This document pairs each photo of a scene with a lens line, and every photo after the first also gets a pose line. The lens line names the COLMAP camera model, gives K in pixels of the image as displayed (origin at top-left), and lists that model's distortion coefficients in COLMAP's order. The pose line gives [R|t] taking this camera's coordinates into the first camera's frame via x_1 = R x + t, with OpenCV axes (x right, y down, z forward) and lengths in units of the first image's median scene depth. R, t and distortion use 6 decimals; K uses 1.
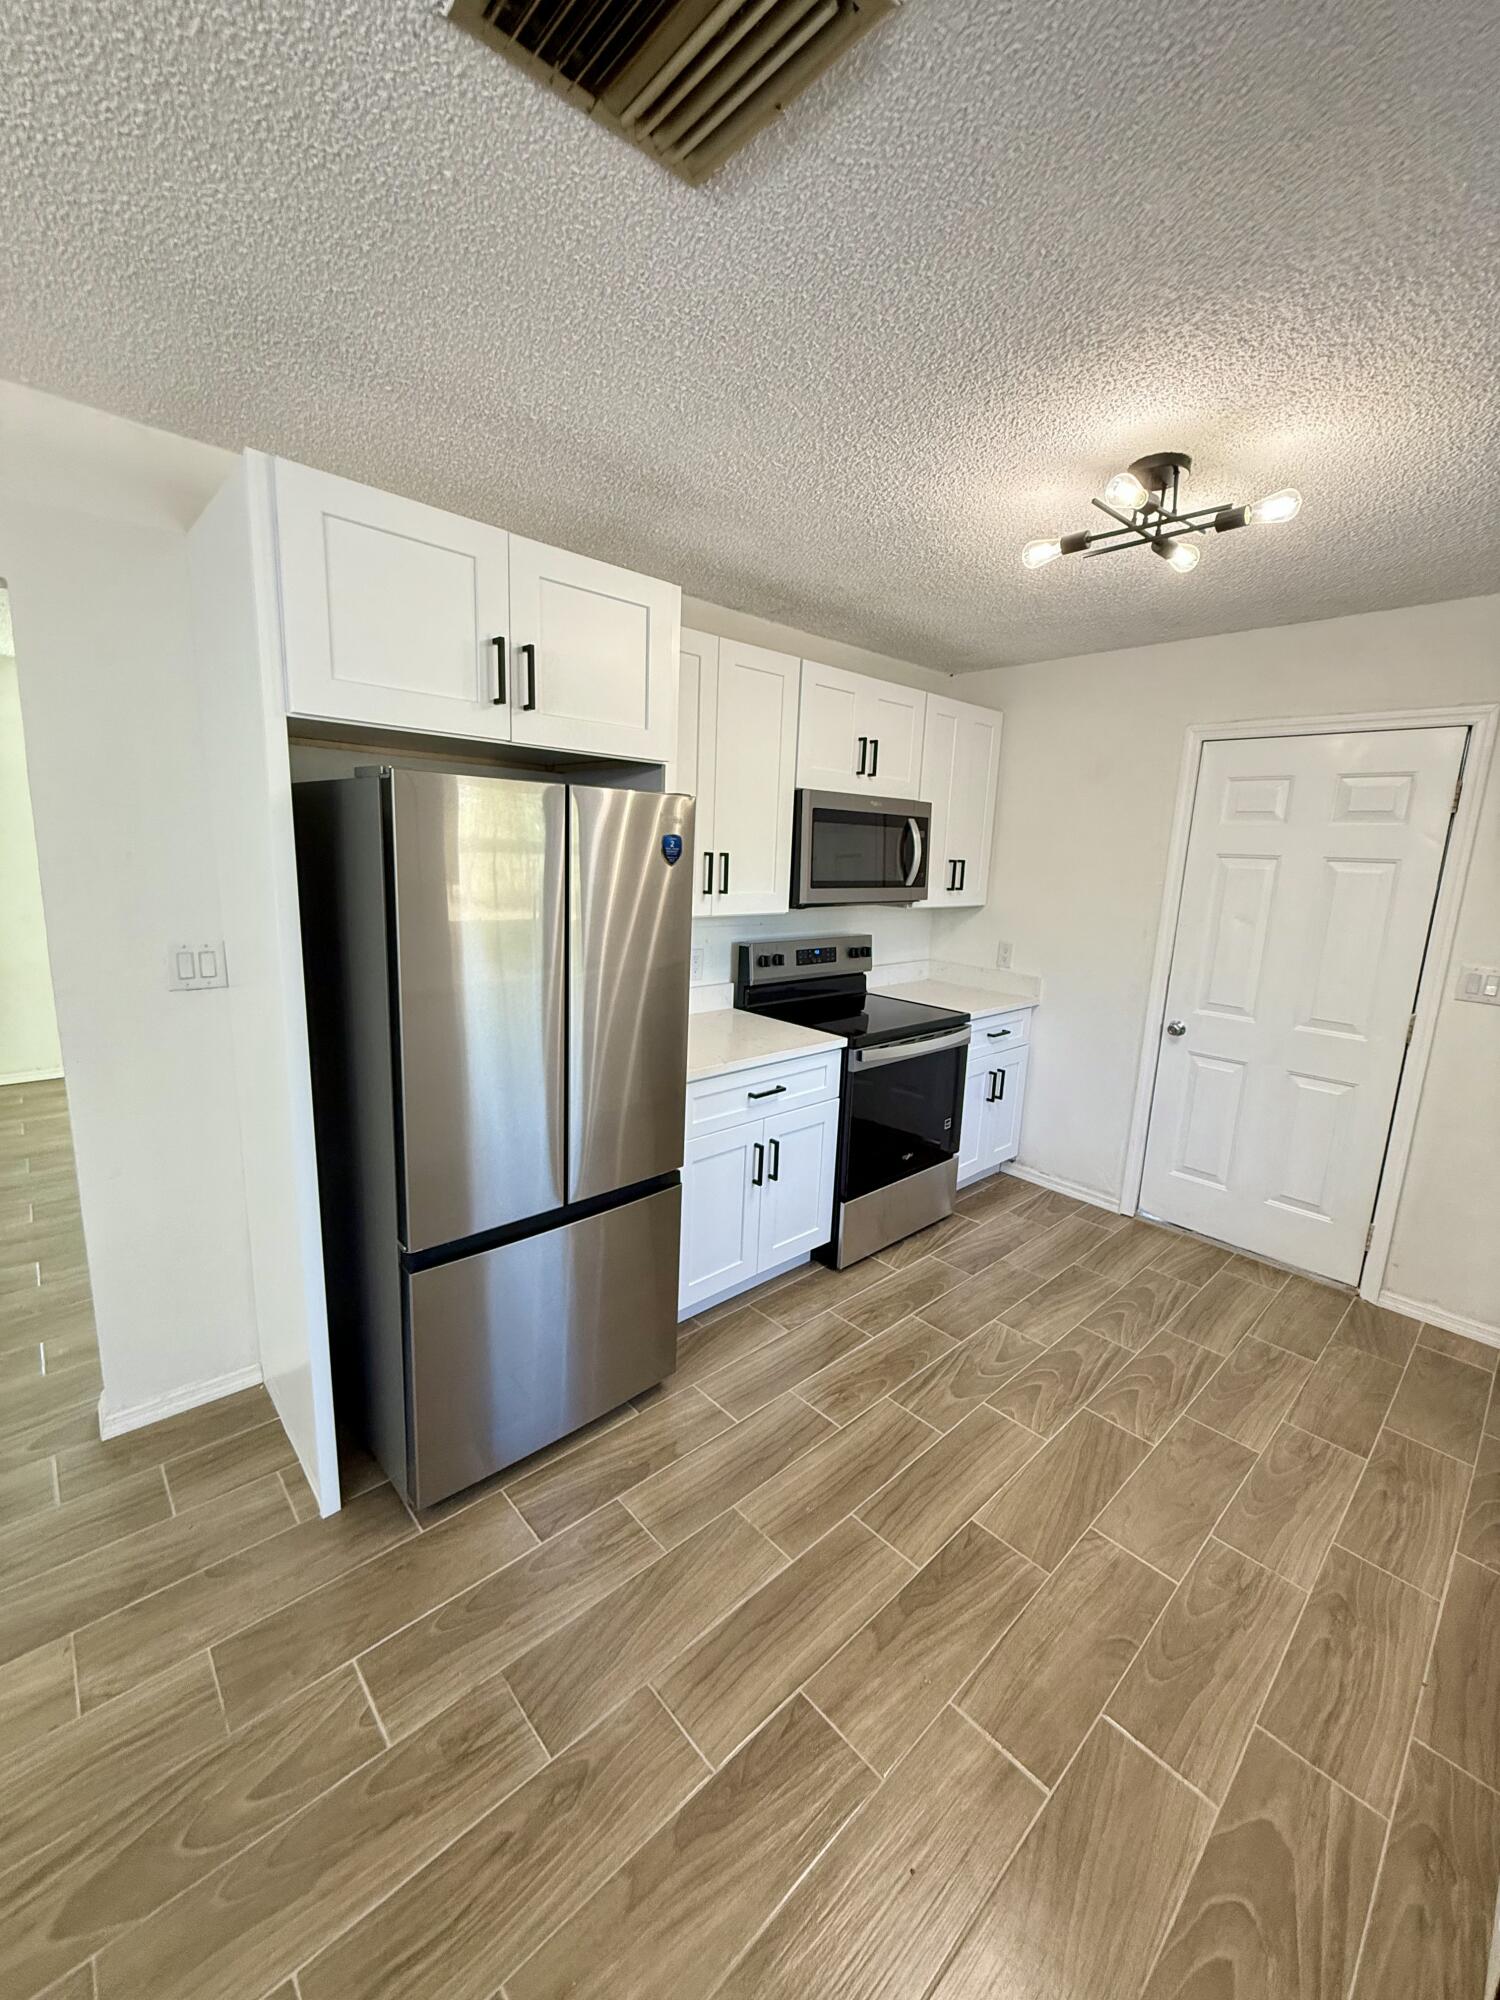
lens RADIAL K [[794.7, 0, 764.2], [0, 794.7, 994.1], [0, 0, 1]] dist [-0.002034, 0.001009]
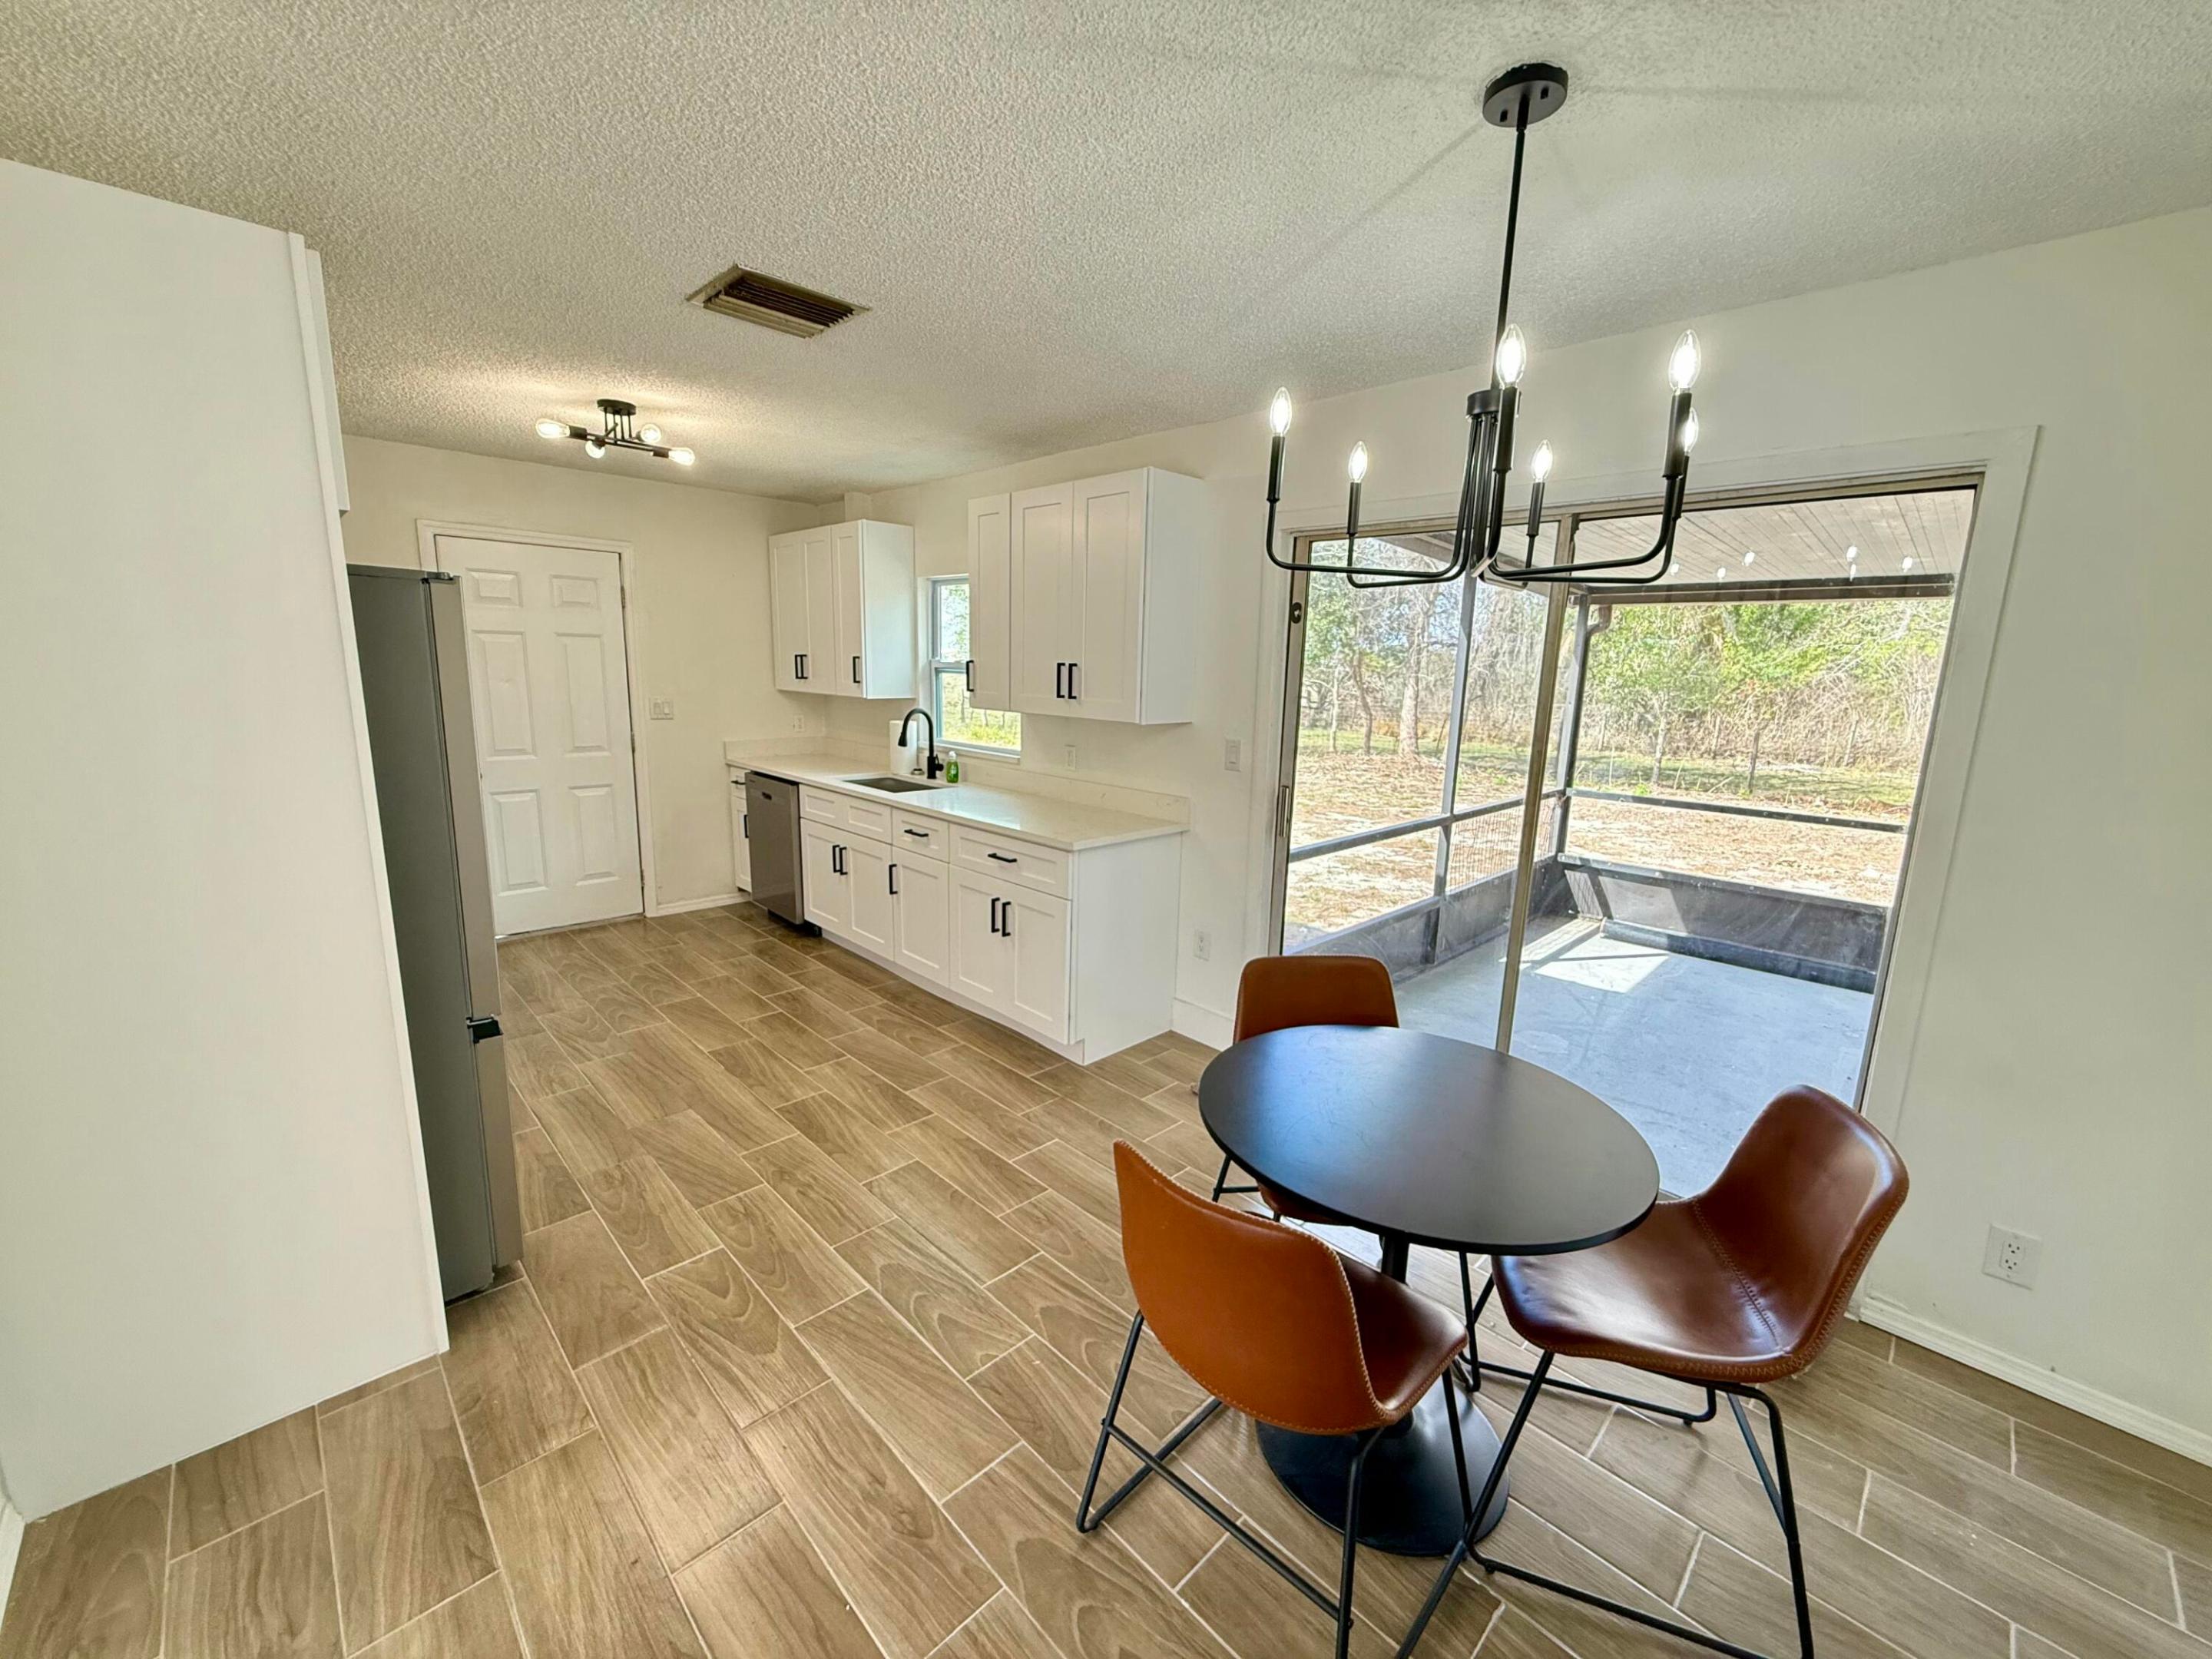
lens RADIAL K [[879.0, 0, 1094.7], [0, 879.0, 825.1], [0, 0, 1]] dist [-0.002034, 0.001009]
pose [[-0.013203, -0.224410, 0.974405, -1.246807], [0.150690, 0.962914, 0.223805, -0.064888], [-0.988493, 0.149788, 0.021103, 0.087565]]
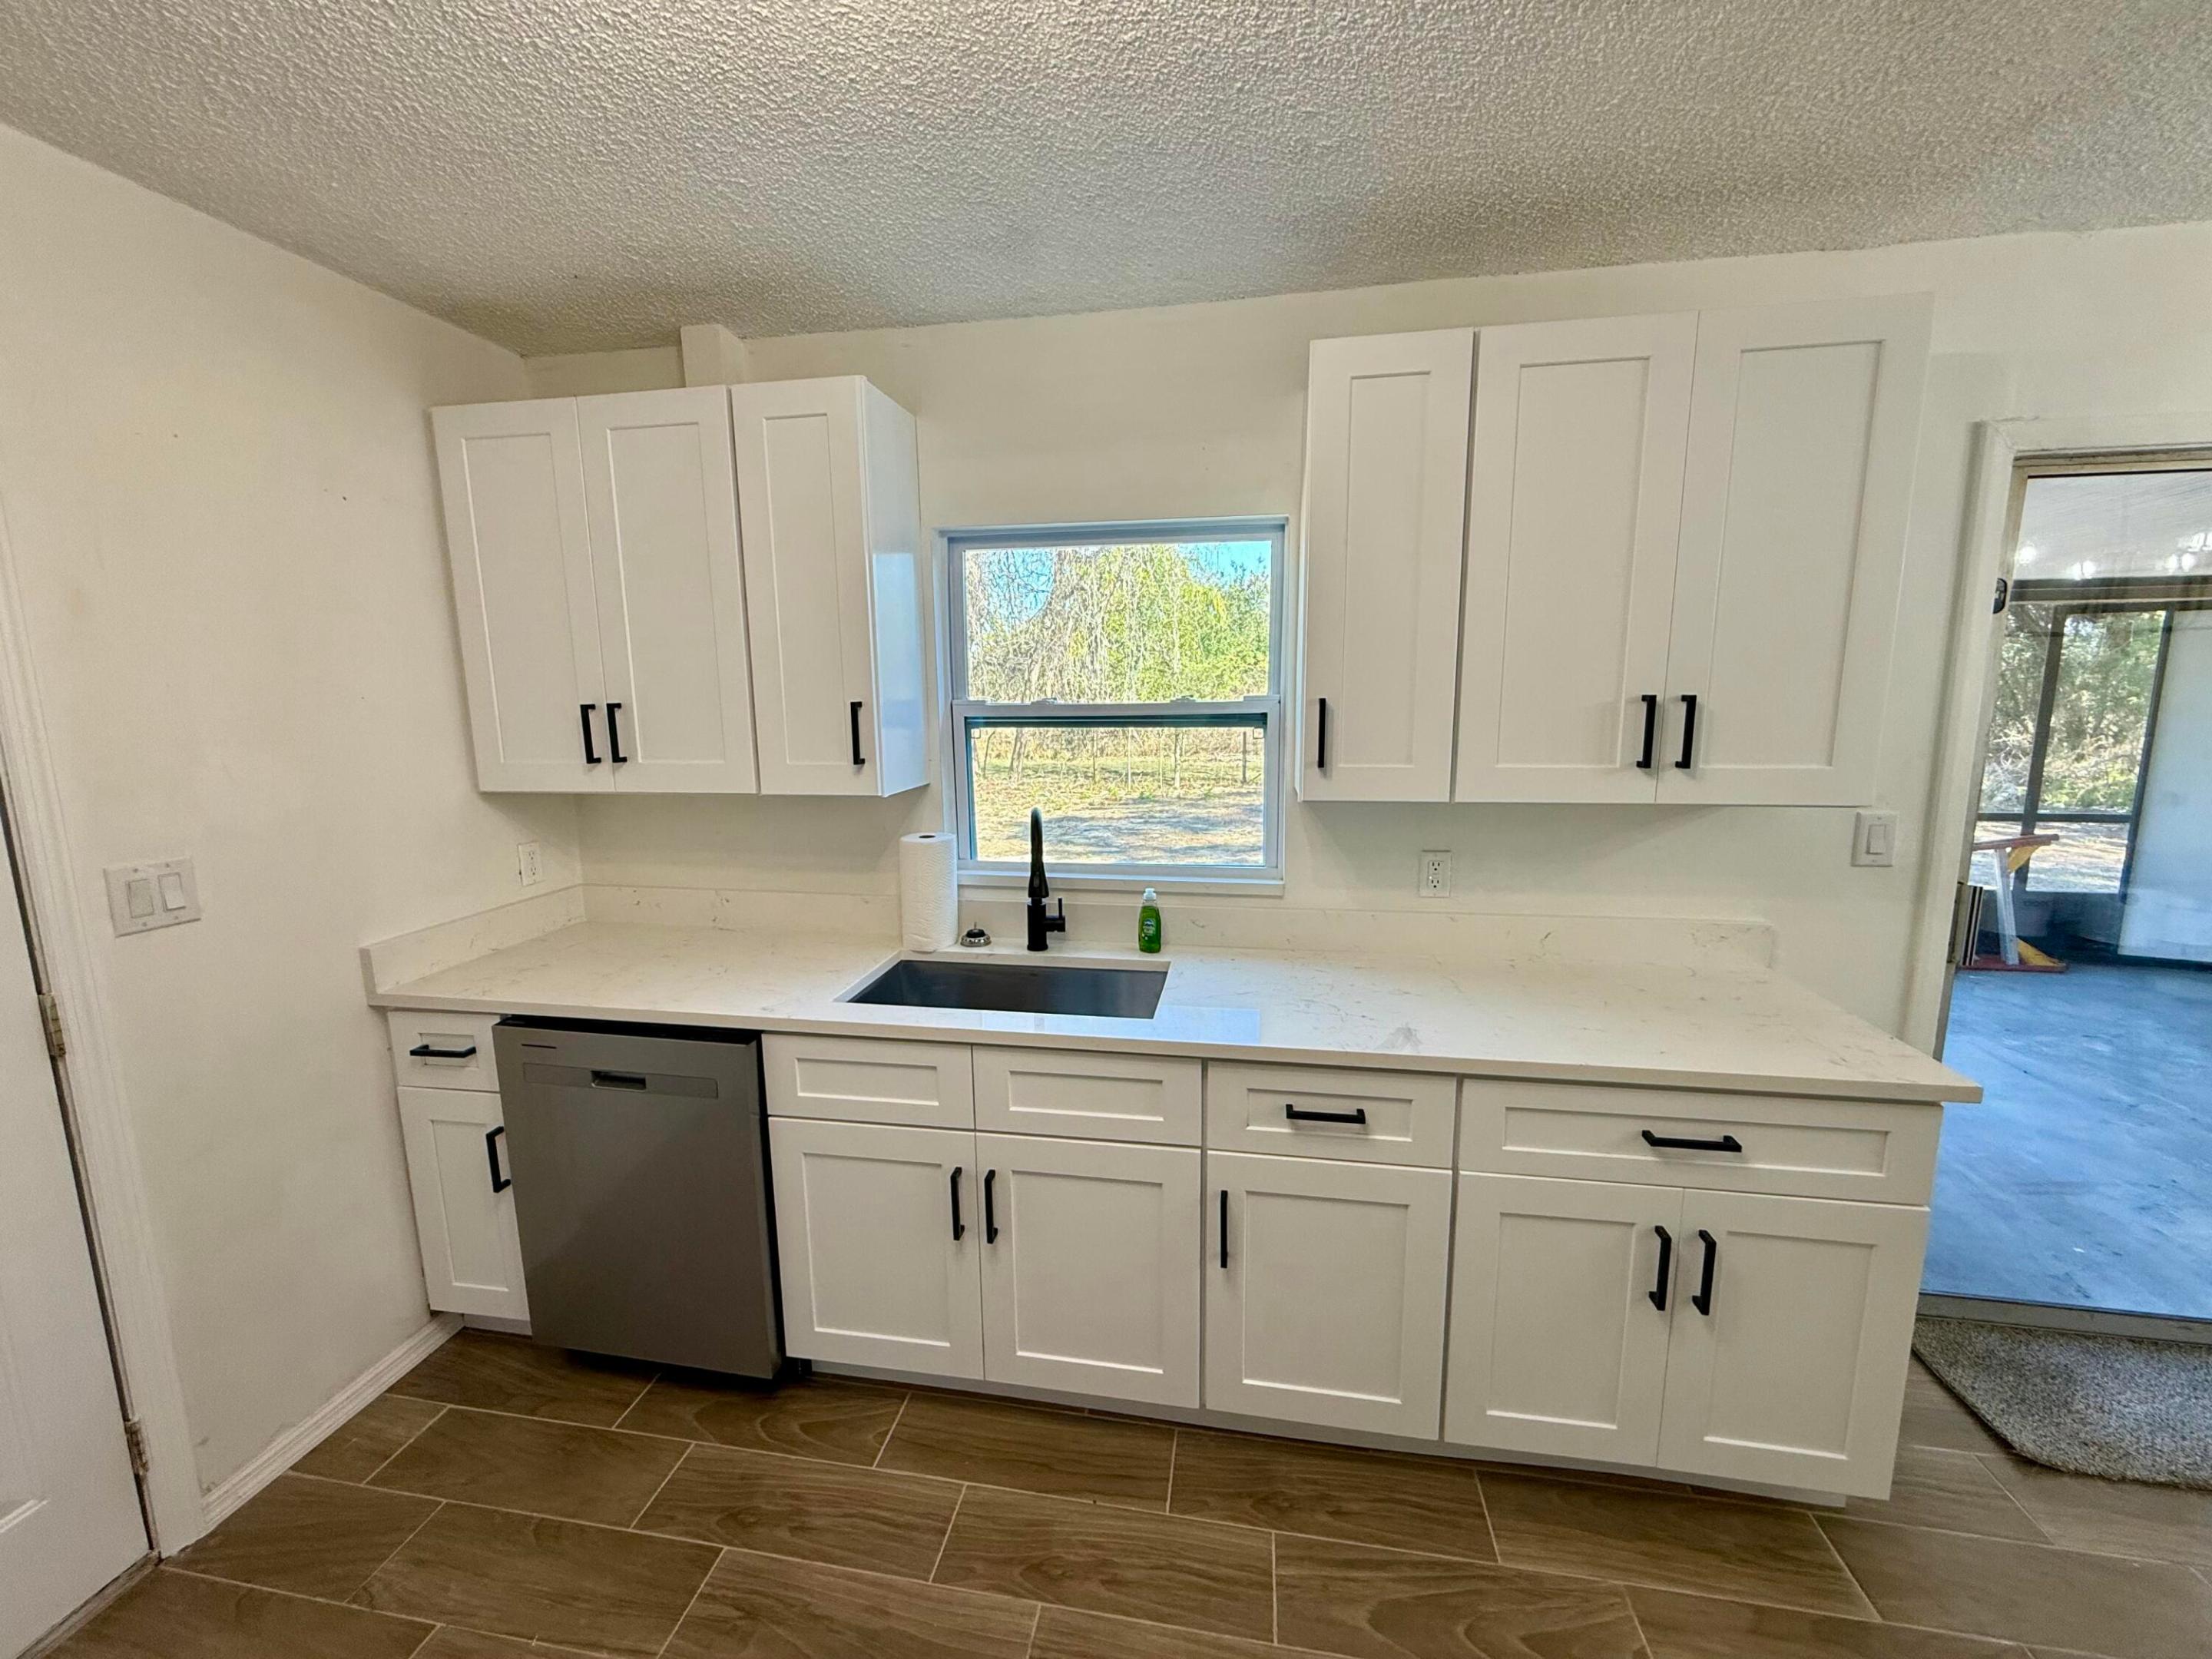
lens RADIAL K [[879.0, 0, 1100.8], [0, 879.0, 826.6], [0, 0, 1]] dist [-0.002034, 0.001009]
pose [[-0.594235, -0.155200, 0.789175, 0.068371], [0.131515, 0.949249, 0.285708, -0.173884], [-0.793466, 0.273566, -0.543666, 0.980651]]
